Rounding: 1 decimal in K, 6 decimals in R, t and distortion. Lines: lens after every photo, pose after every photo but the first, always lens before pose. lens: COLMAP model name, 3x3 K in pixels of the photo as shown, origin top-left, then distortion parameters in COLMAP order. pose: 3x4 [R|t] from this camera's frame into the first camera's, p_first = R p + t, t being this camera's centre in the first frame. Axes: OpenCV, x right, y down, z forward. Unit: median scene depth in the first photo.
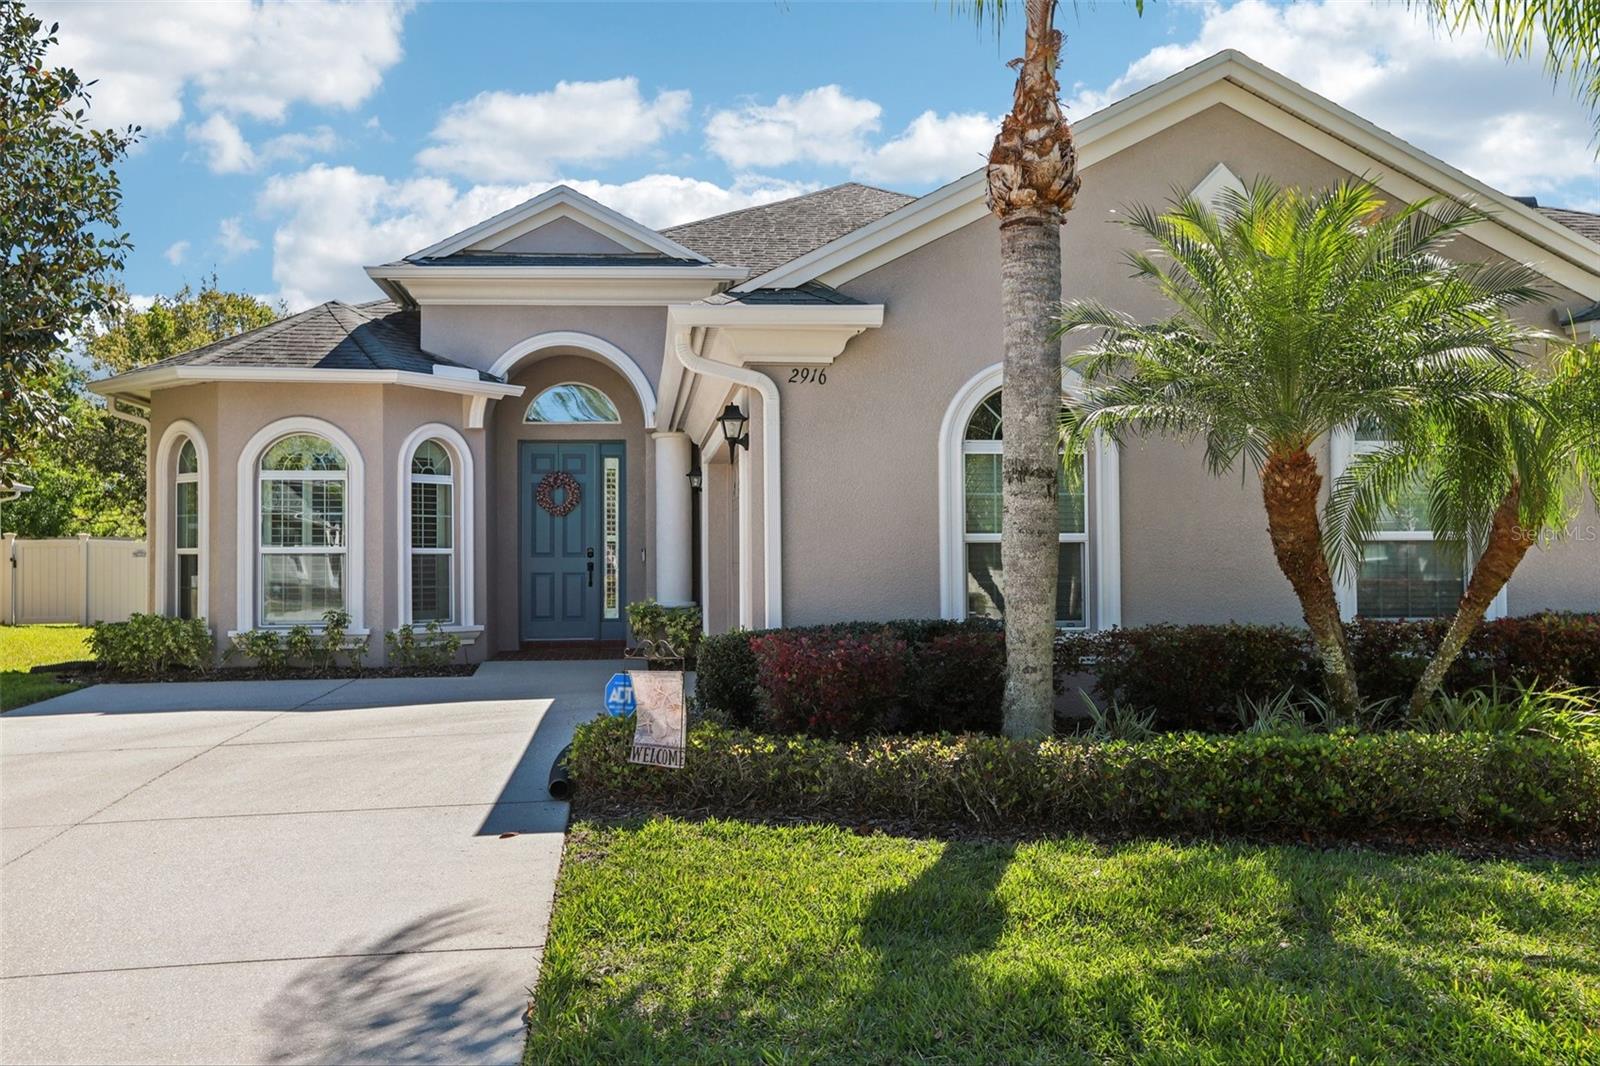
lens RADIAL K [[1411.1, 0, 800.0], [0, 1411.1, 533.0], [0, 0, 1]] dist [0.007517, 0.107632]
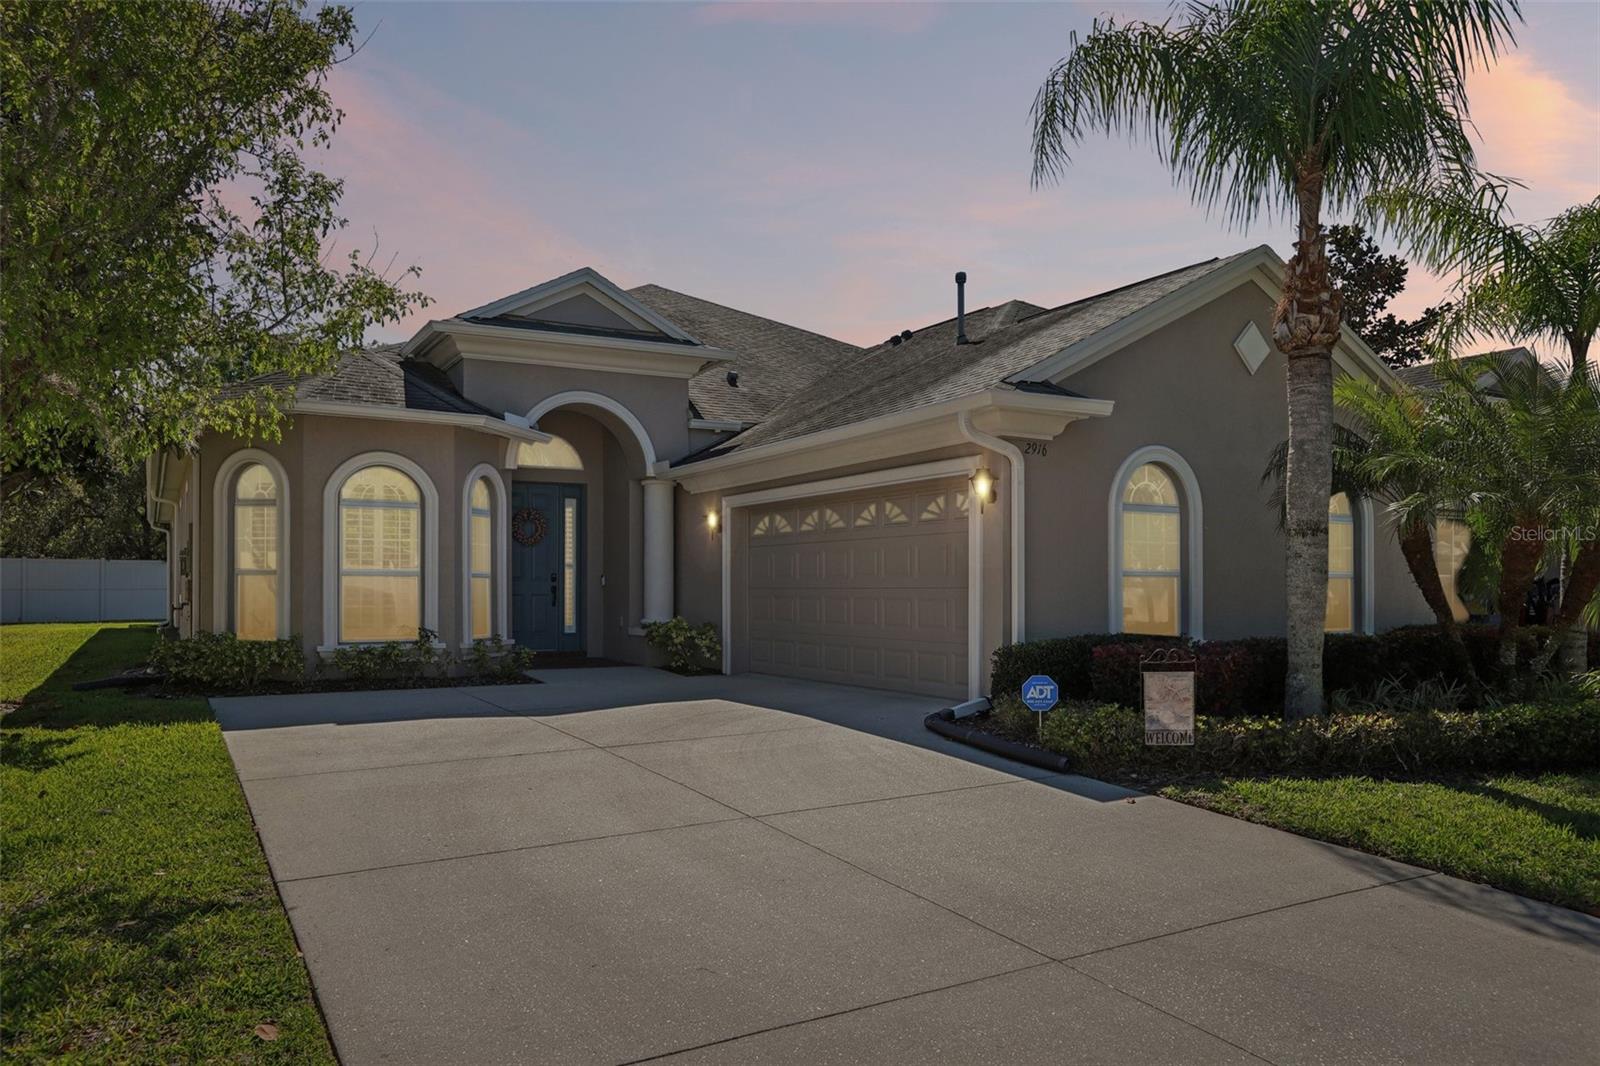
lens RADIAL K [[1093.2, 0, 803.2], [0, 1093.2, 593.2], [0, 0, 1]] dist [-0.016694, -0.000512]
pose [[0.921550, 0.007128, 0.388194, -0.356079], [-0.017391, 0.999586, 0.022930, 0.002577], [-0.387870, -0.027882, 0.921292, 0.081846]]
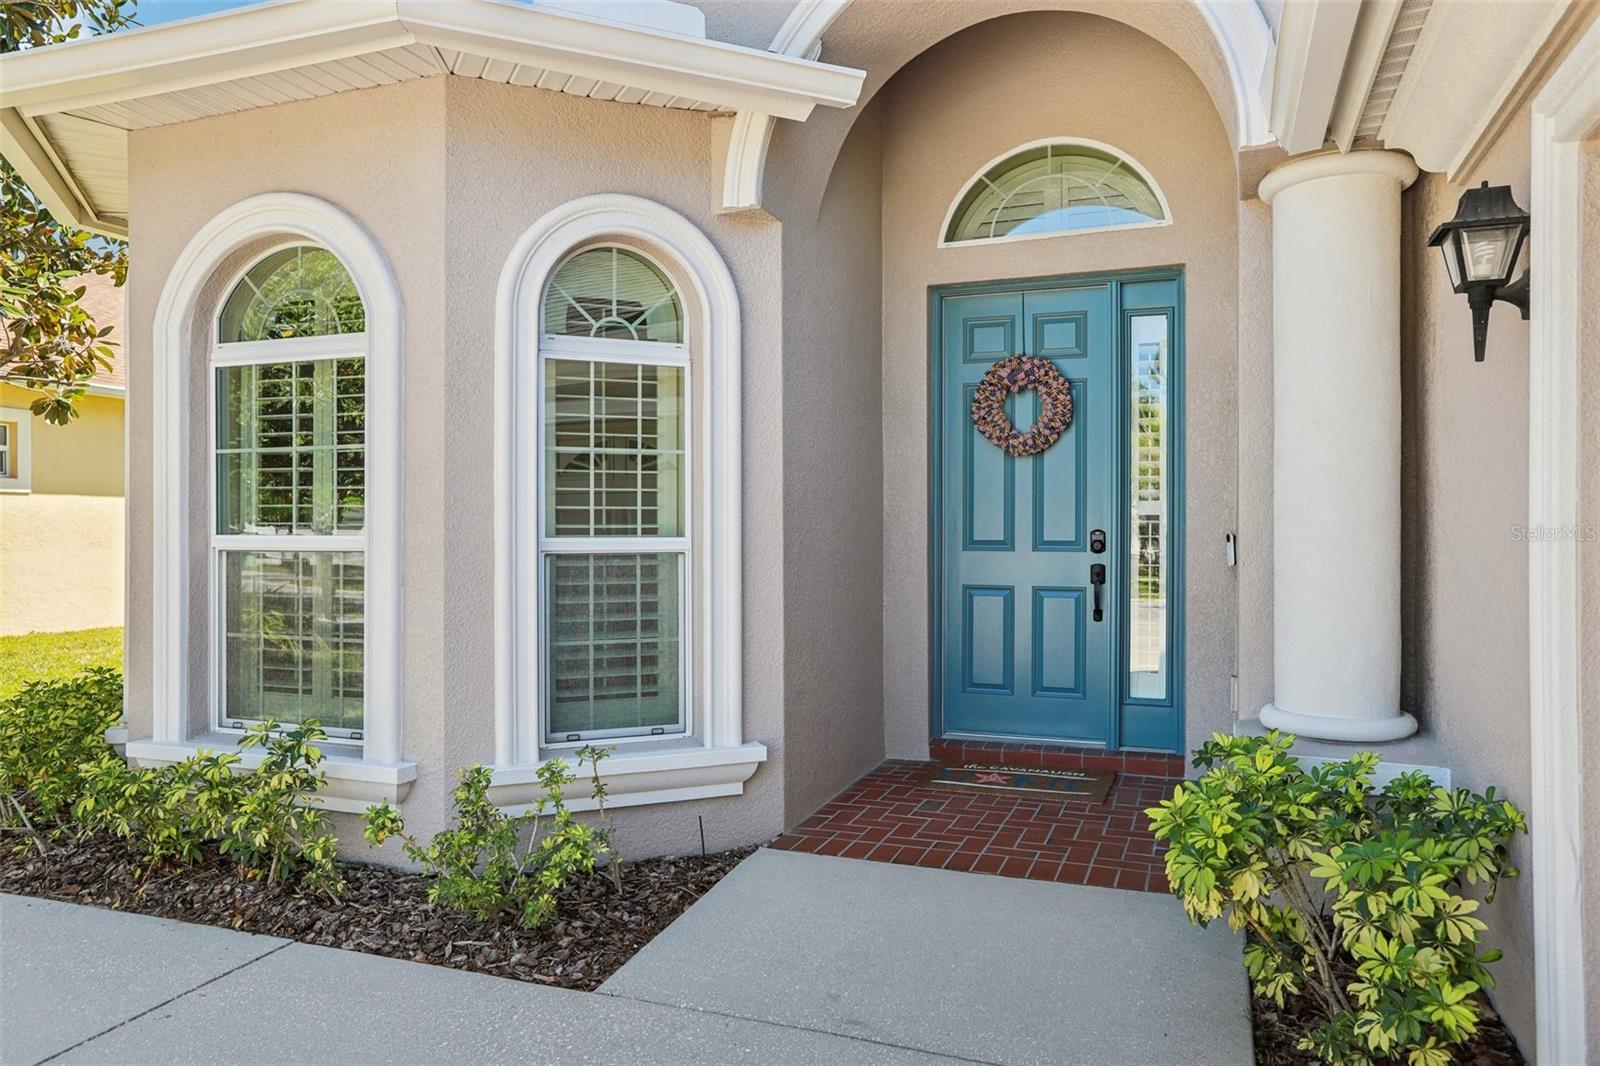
lens RADIAL K [[1079.3, 0, 800.0], [0, 1079.3, 533.0], [0, 0, 1]] dist [0.000870, 0.003311]
pose [[0.882738, 0.006531, -0.469819, -0.084808], [0.006337, 0.999647, 0.025802, 0.002610], [0.469822, -0.025754, 0.882385, 0.762677]]
